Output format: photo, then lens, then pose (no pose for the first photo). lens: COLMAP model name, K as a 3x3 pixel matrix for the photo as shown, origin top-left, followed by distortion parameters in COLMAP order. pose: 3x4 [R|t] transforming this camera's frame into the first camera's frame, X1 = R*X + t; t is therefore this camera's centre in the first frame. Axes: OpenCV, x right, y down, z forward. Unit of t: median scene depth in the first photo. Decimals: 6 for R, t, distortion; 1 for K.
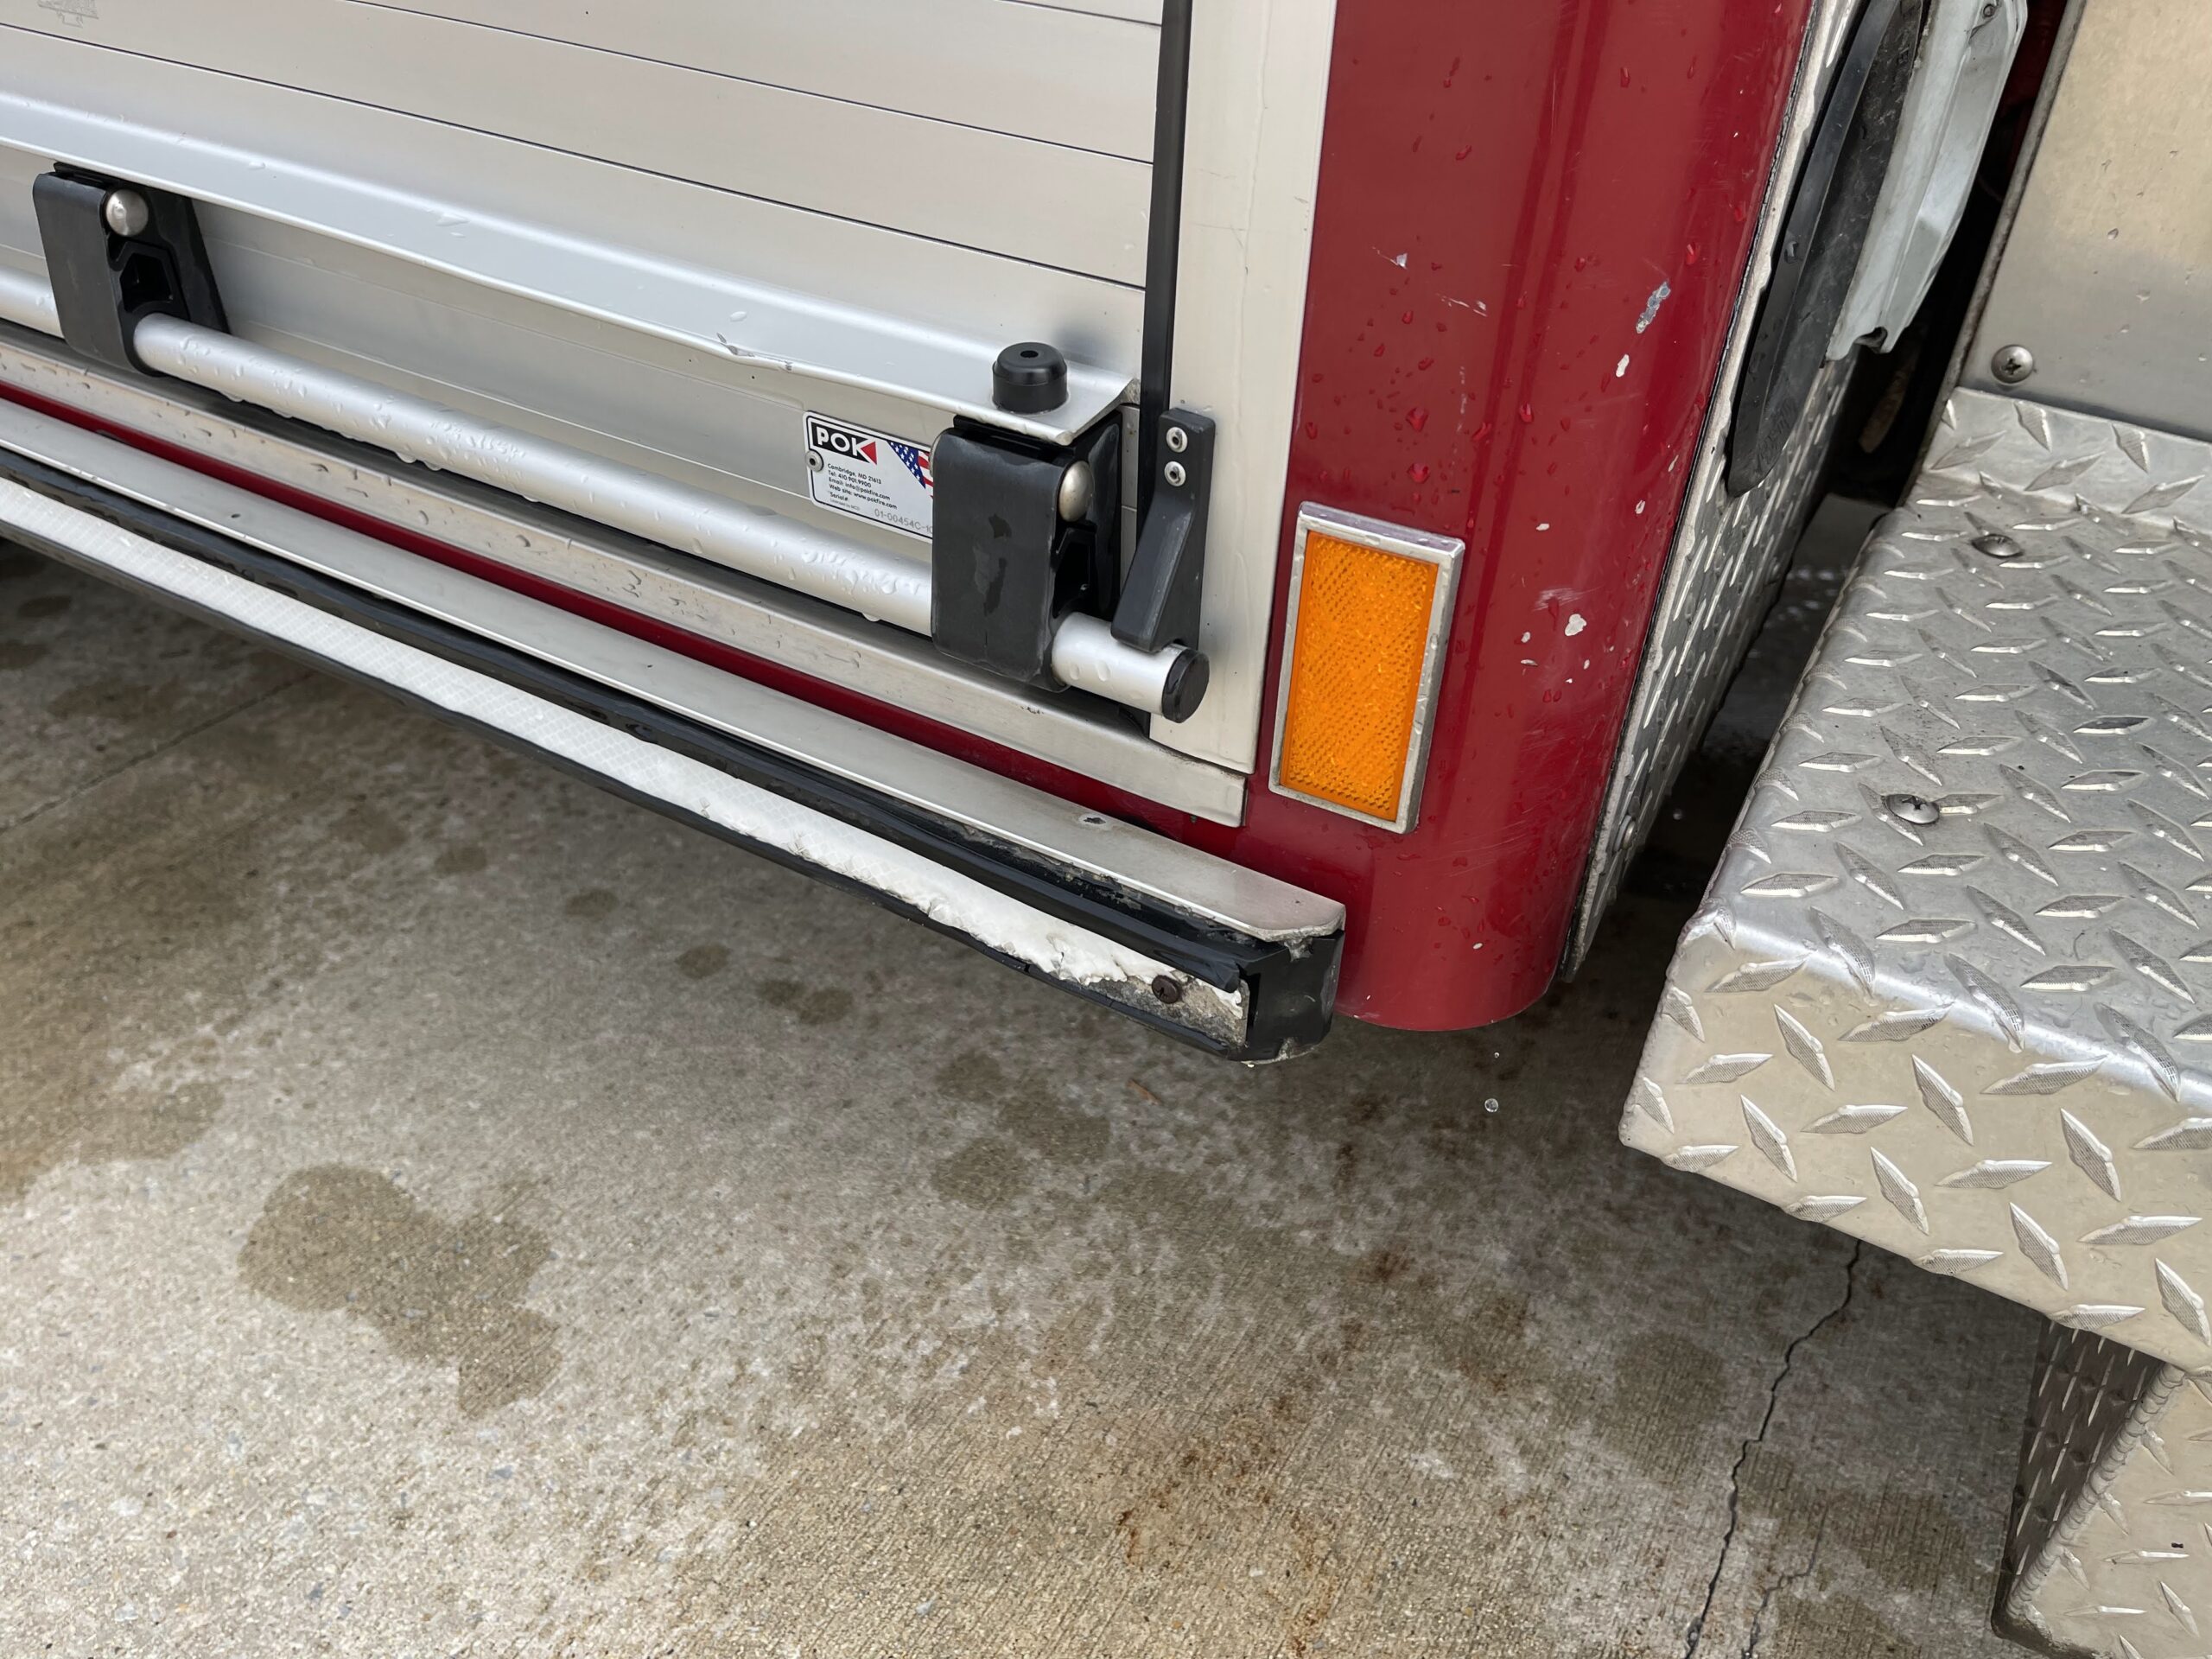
lens RADIAL K [[1737.2, 0, 1099.6], [0, 1737.2, 844.6], [0, 0, 1]] dist [0.063237, -0.091011]
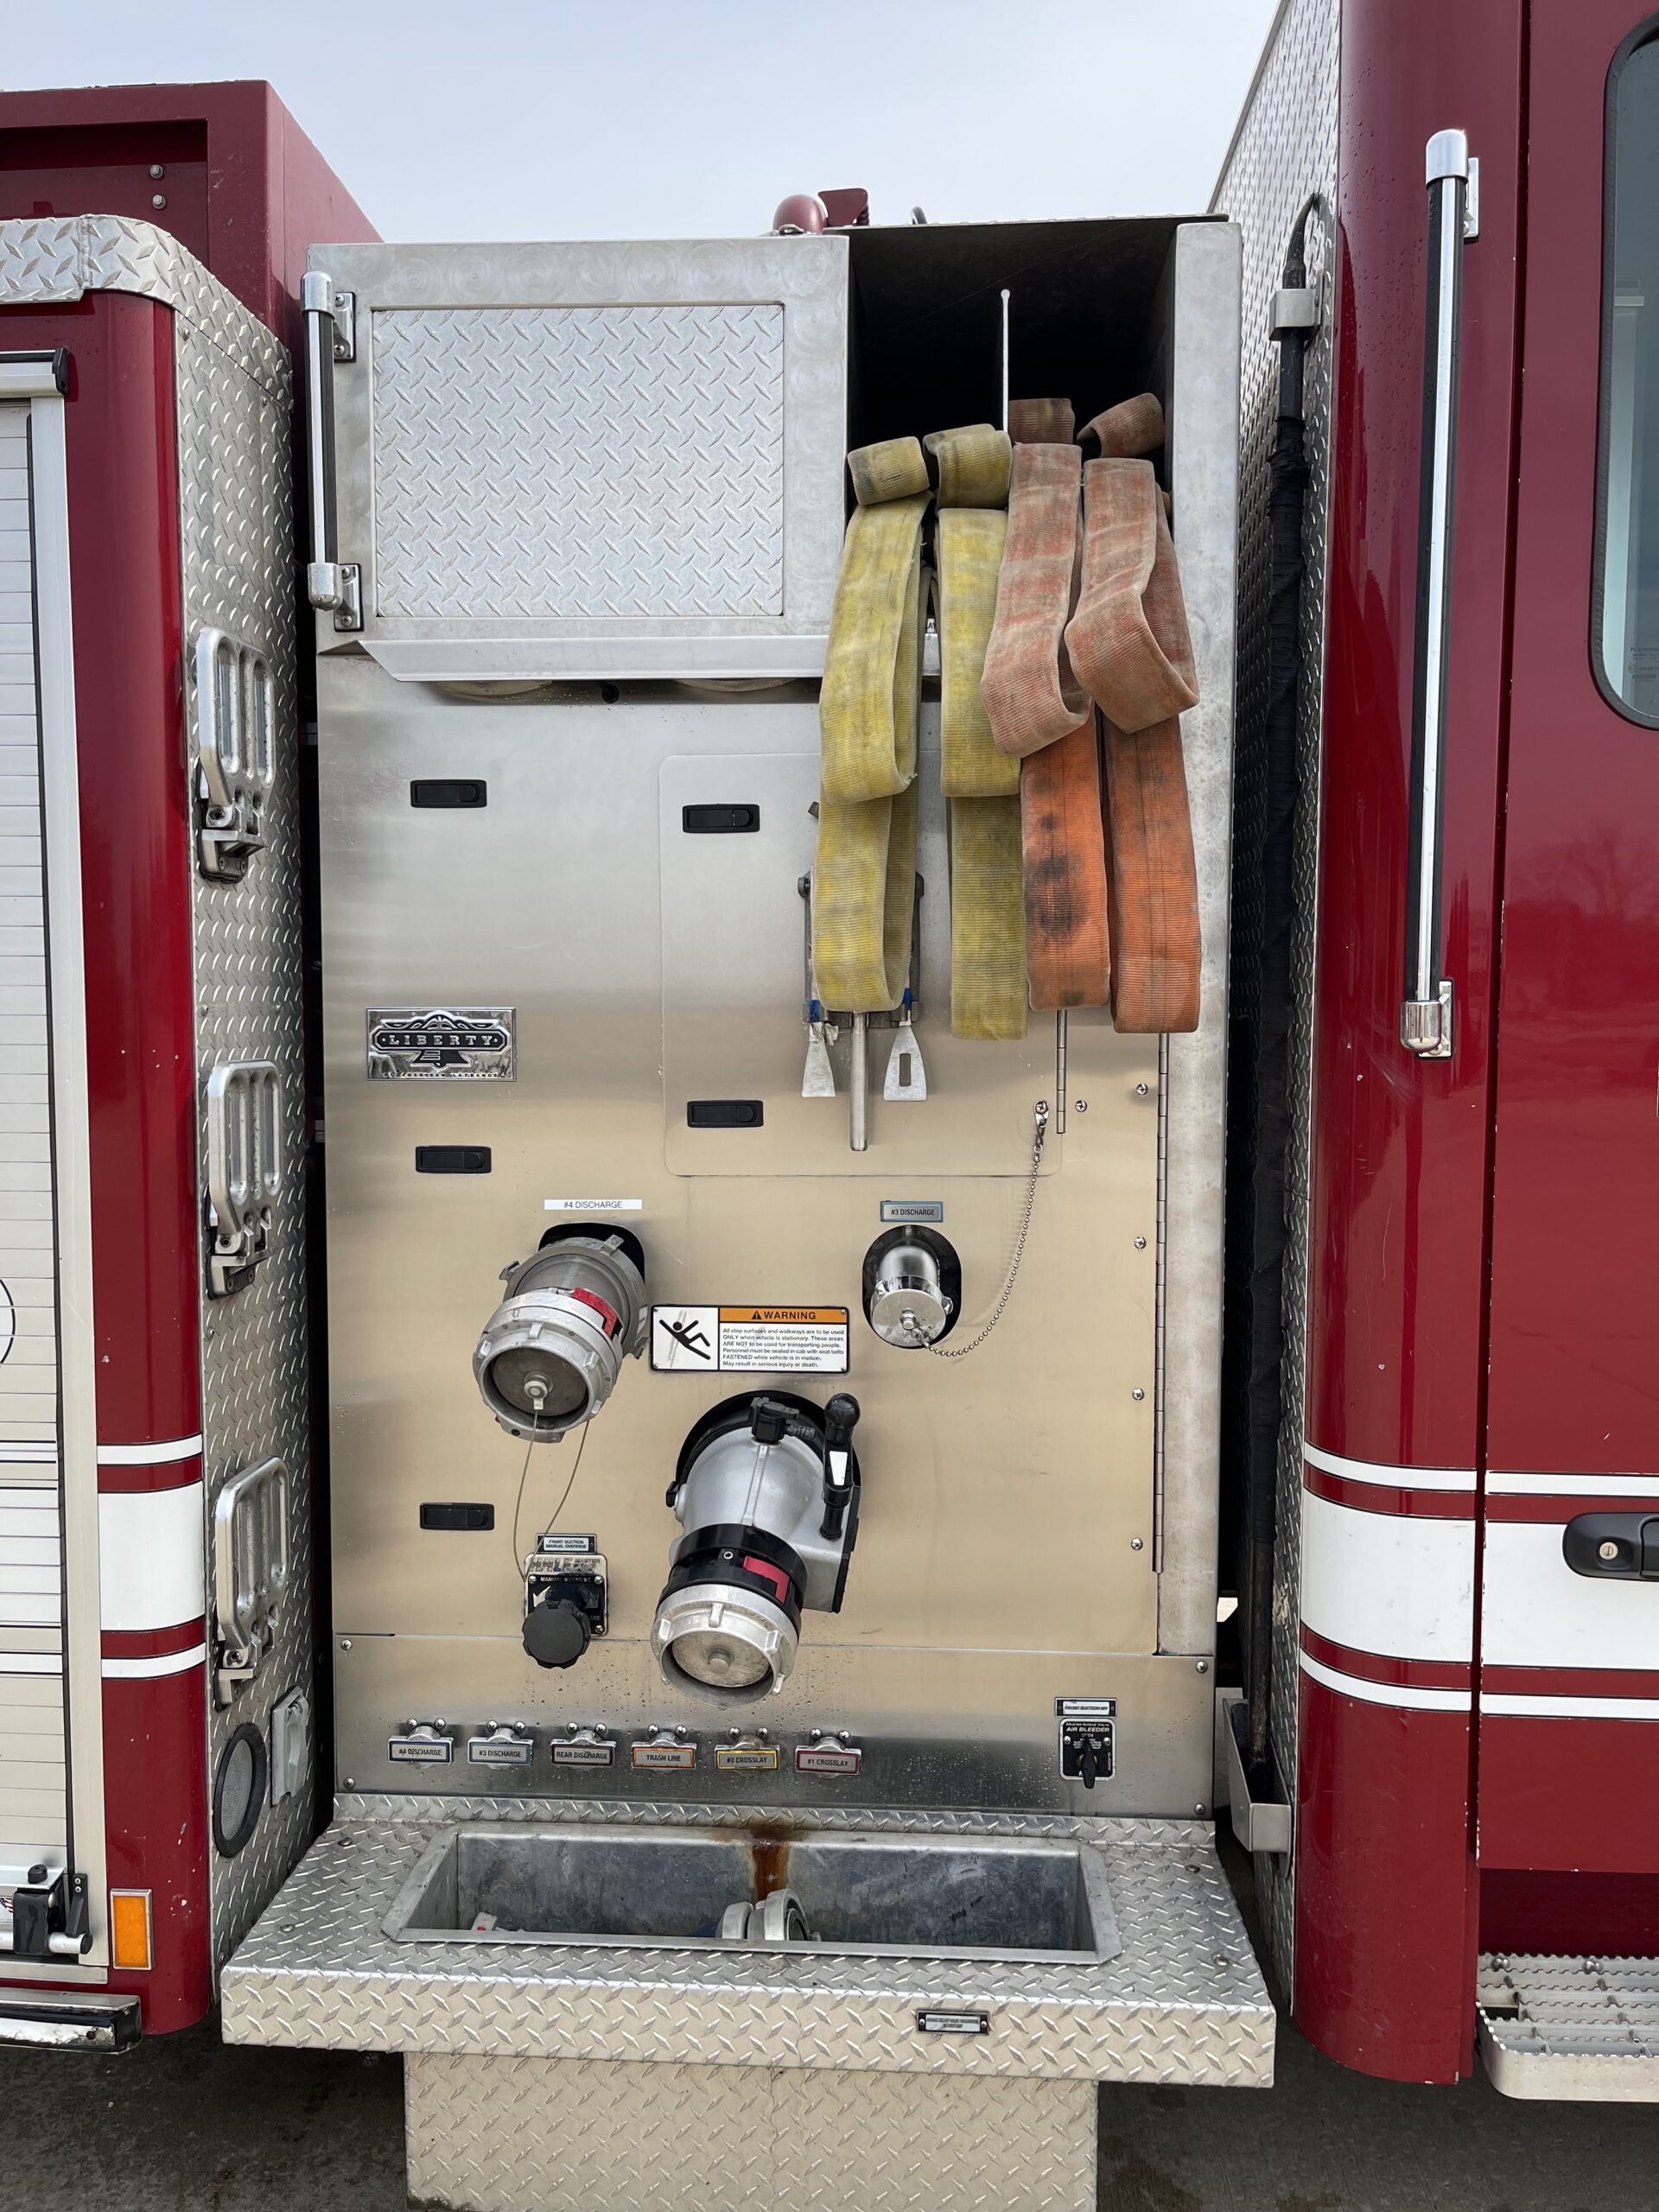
lens RADIAL K [[1737.2, 0, 834.7], [0, 1737.2, 1093.7], [0, 0, 1]] dist [0.063237, -0.091011]
pose [[0.898476, -0.068823, 0.433595, -0.009568], [0.288229, 0.837450, -0.464330, 0.313489], [-0.331157, 0.542164, 0.772265, -1.828274]]
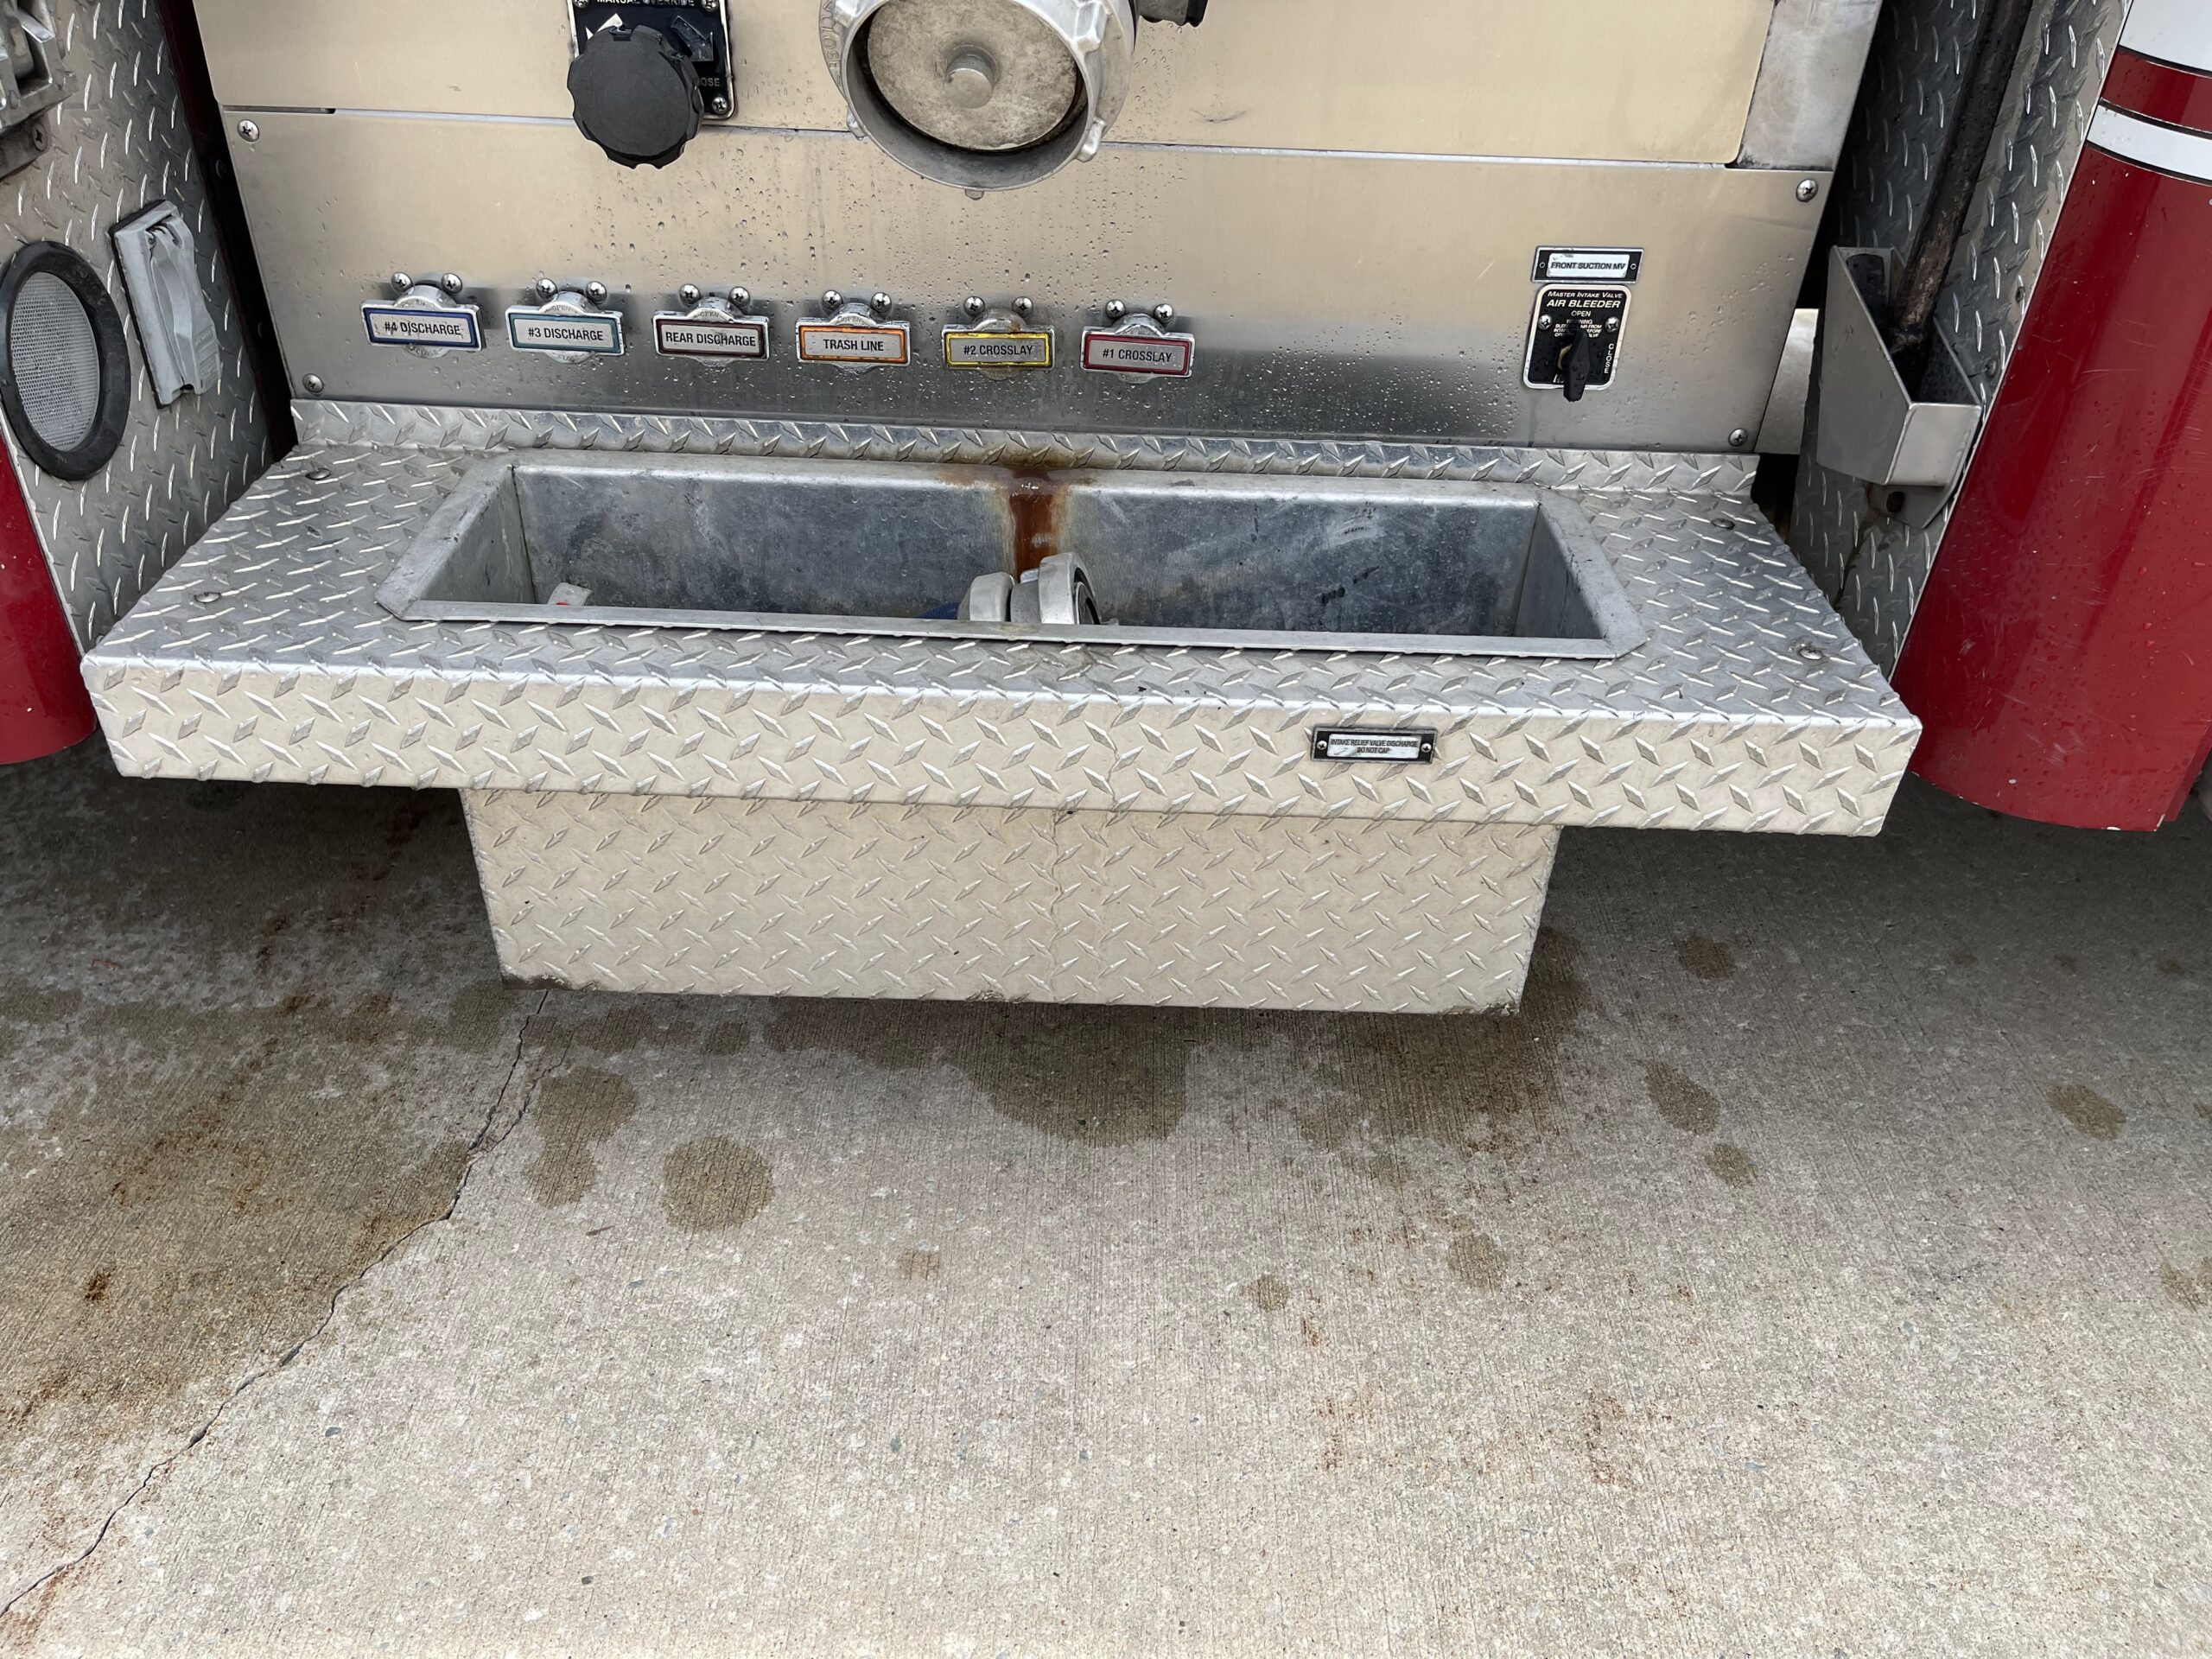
lens RADIAL K [[1737.2, 0, 1152.9], [0, 1737.2, 850.6], [0, 0, 1]] dist [0.063237, -0.091011]
pose [[0.863702, -0.293281, 0.409886, 0.256409], [0.289628, 0.954383, 0.072582, 0.251639], [-0.412475, 0.056025, 0.909245, -0.813726]]
